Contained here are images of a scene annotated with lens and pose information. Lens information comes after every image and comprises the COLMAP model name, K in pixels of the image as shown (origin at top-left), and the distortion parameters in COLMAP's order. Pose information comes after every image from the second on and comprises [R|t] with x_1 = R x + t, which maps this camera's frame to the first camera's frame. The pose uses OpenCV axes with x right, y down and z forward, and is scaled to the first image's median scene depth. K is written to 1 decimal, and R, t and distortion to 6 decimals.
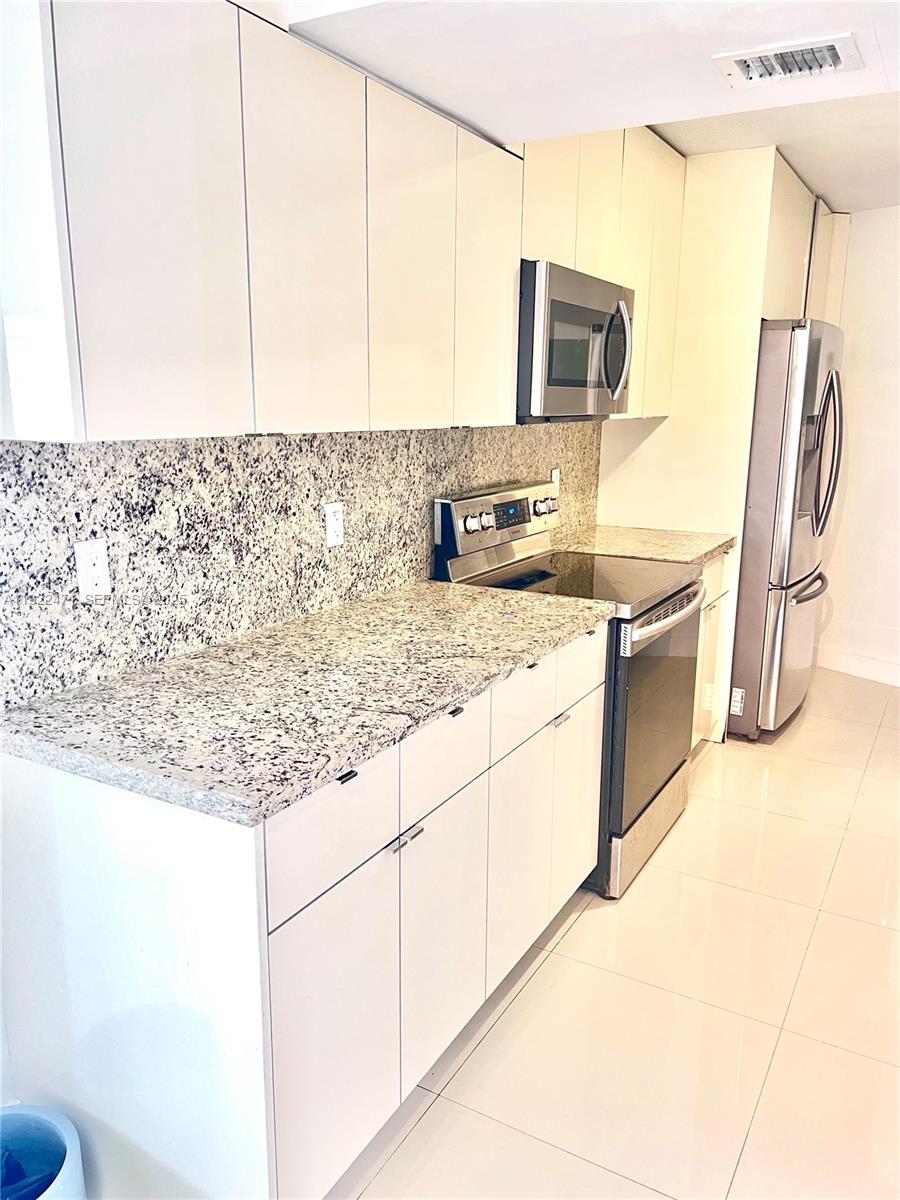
lens RADIAL K [[895.1, 0, 447.0], [0, 895.1, 602.8], [0, 0, 1]] dist [0.012618, -0.007473]
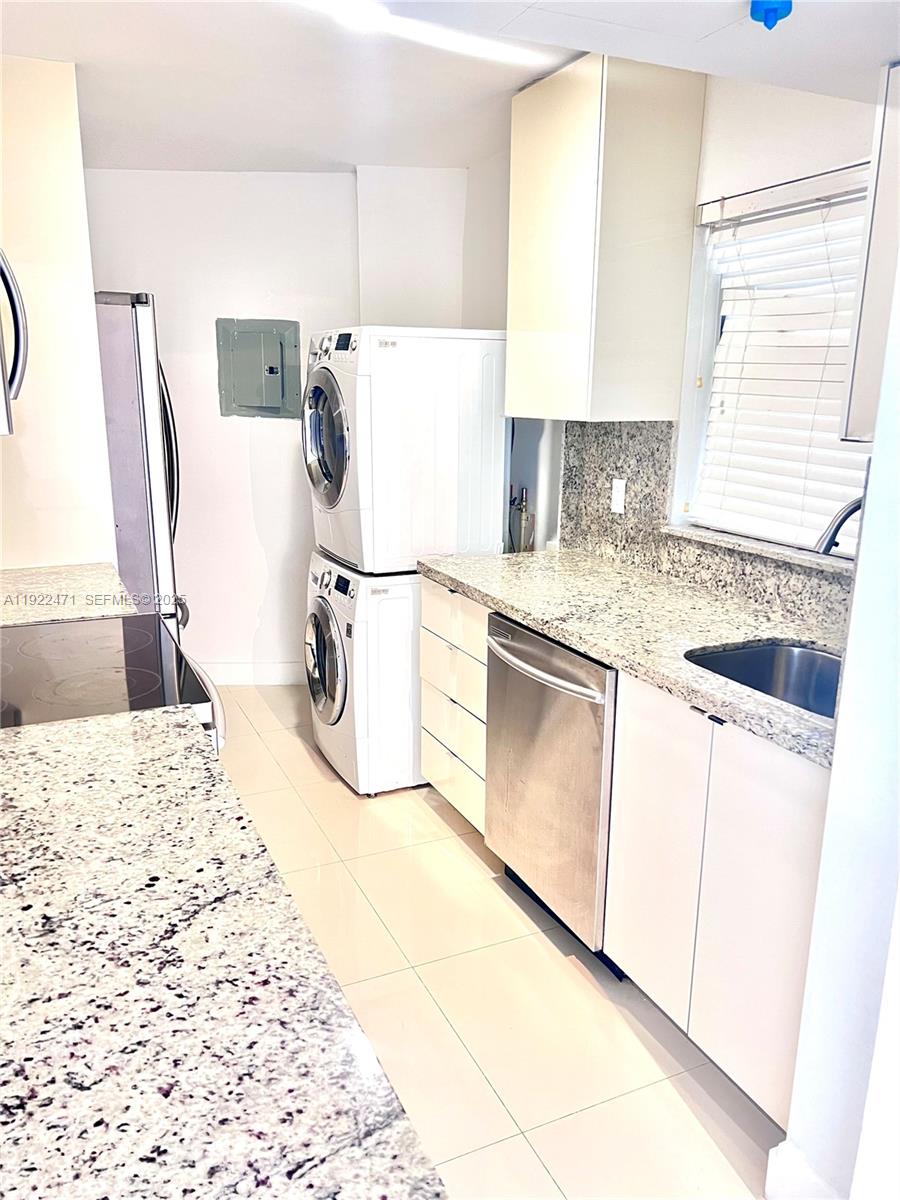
lens RADIAL K [[895.1, 0, 448.2], [0, 895.1, 604.0], [0, 0, 1]] dist [0.012618, -0.007473]
pose [[0.574110, -0.201490, 0.793599, -0.252065], [0.176599, 0.976907, 0.120275, -0.136629], [-0.799507, 0.071098, 0.596435, 0.480708]]
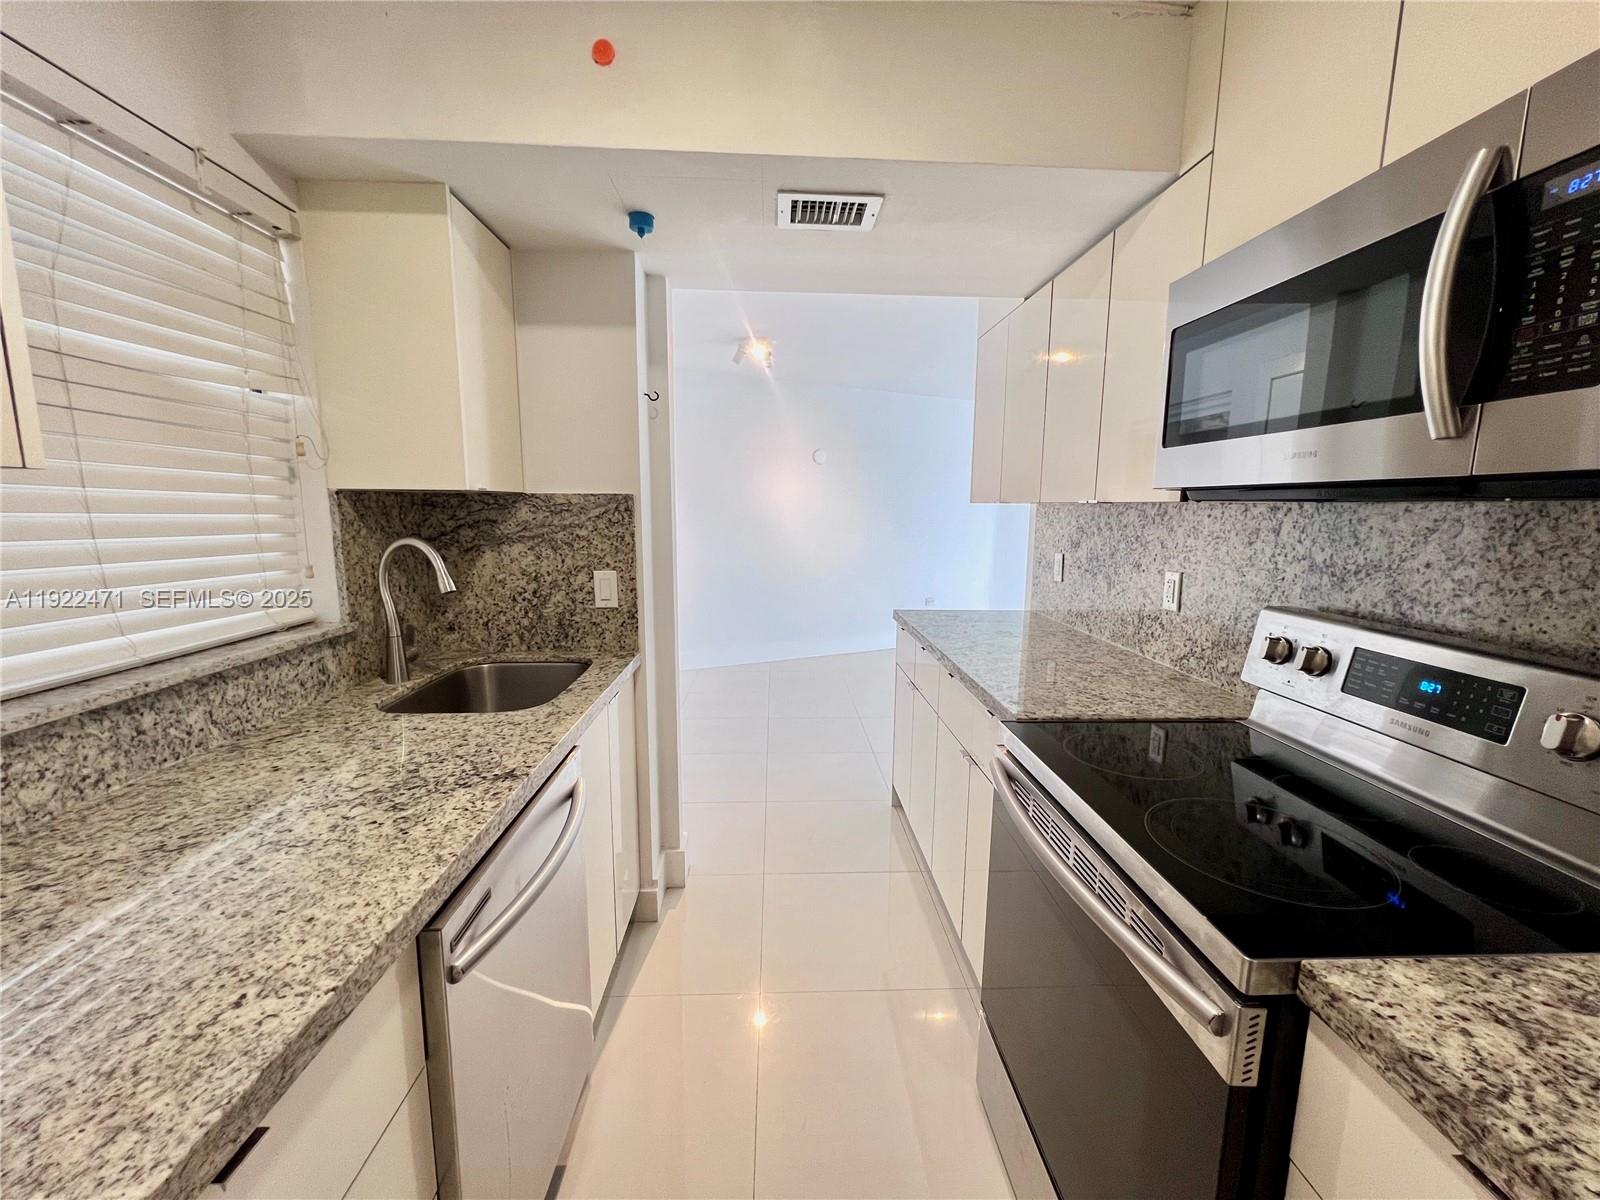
lens RADIAL K [[641.9, 0, 797.3], [0, 641.9, 600.6], [0, 0, 1]] dist [-0.000790, -0.000007]
pose [[-0.846772, 0.059126, -0.528659, 0.733373], [-0.135124, 0.937300, 0.321262, -0.286466], [0.514508, 0.343471, -0.785691, 1.475866]]
